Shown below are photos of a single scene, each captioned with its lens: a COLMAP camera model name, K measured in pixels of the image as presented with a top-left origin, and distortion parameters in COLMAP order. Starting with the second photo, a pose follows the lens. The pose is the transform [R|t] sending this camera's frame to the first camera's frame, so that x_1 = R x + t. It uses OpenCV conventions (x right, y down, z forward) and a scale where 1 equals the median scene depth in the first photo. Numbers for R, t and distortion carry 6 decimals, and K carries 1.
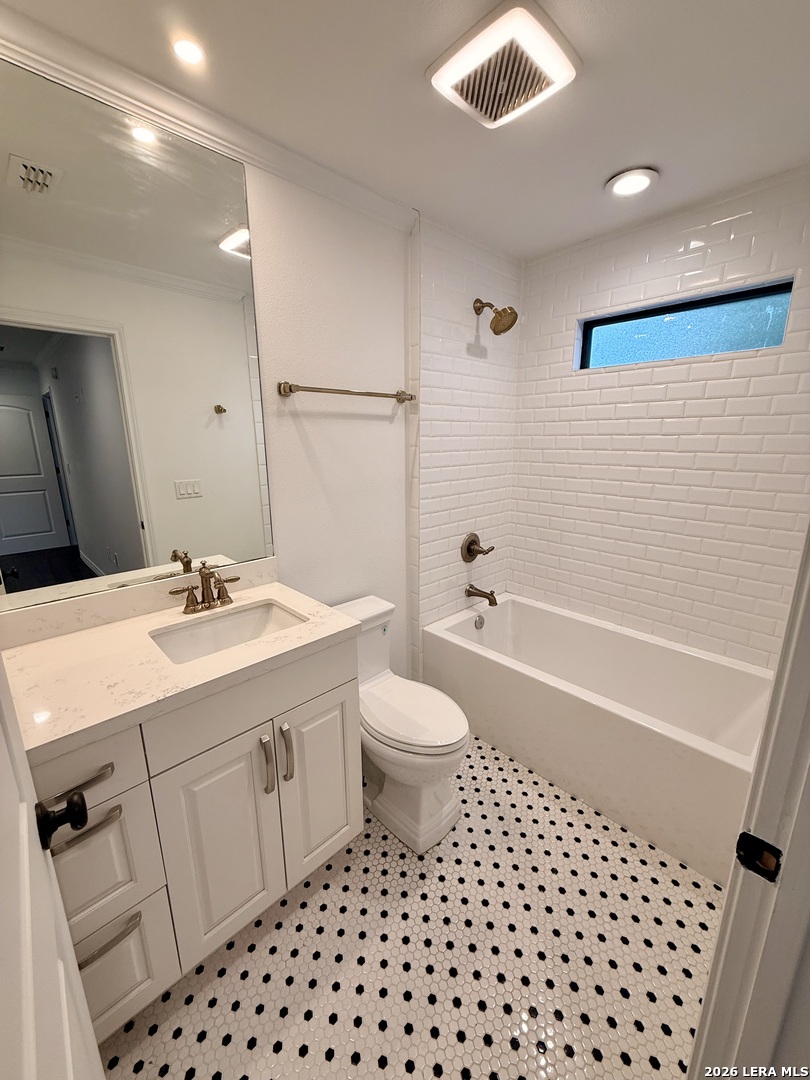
lens RADIAL K [[430.4, 0, 407.6], [0, 430.4, 537.9], [0, 0, 1]] dist [-0.002530, 0.000063]
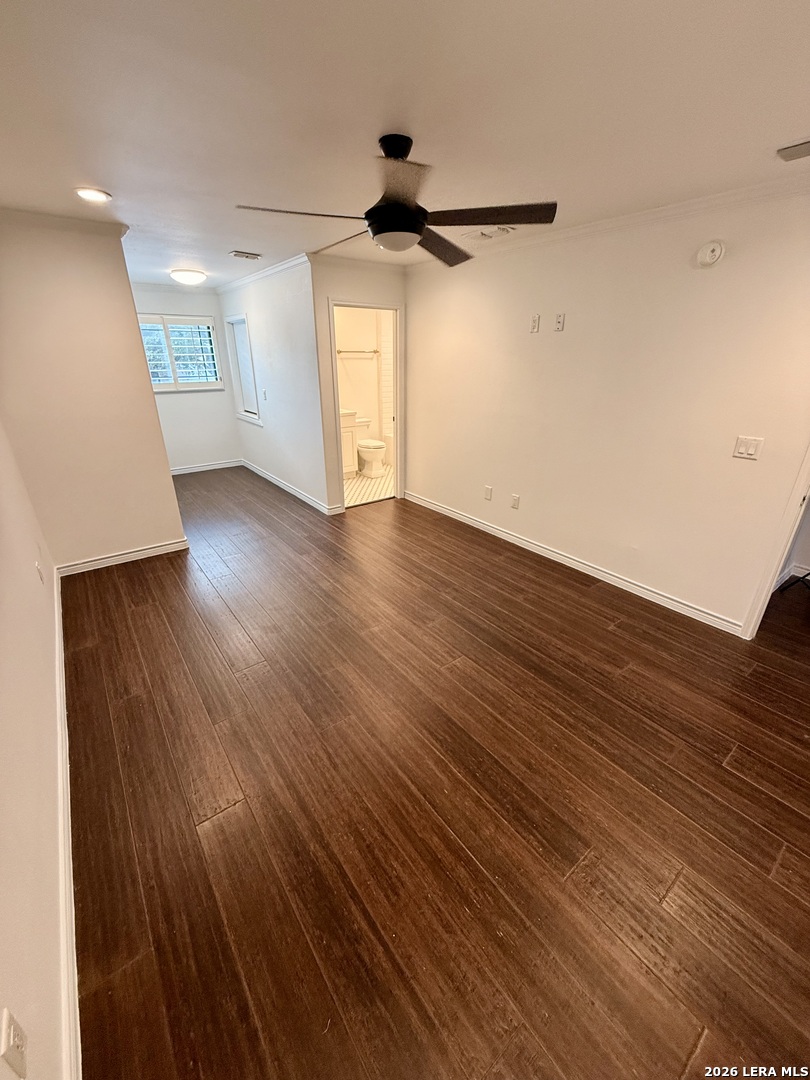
lens RADIAL K [[430.4, 0, 399.4], [0, 430.4, 539.0], [0, 0, 1]] dist [-0.002530, 0.000063]
pose [[0.994623, 0.052276, -0.089395, 0.599477], [-0.036952, 0.985568, 0.165196, 0.568093], [0.096741, -0.161004, 0.982201, -2.626835]]
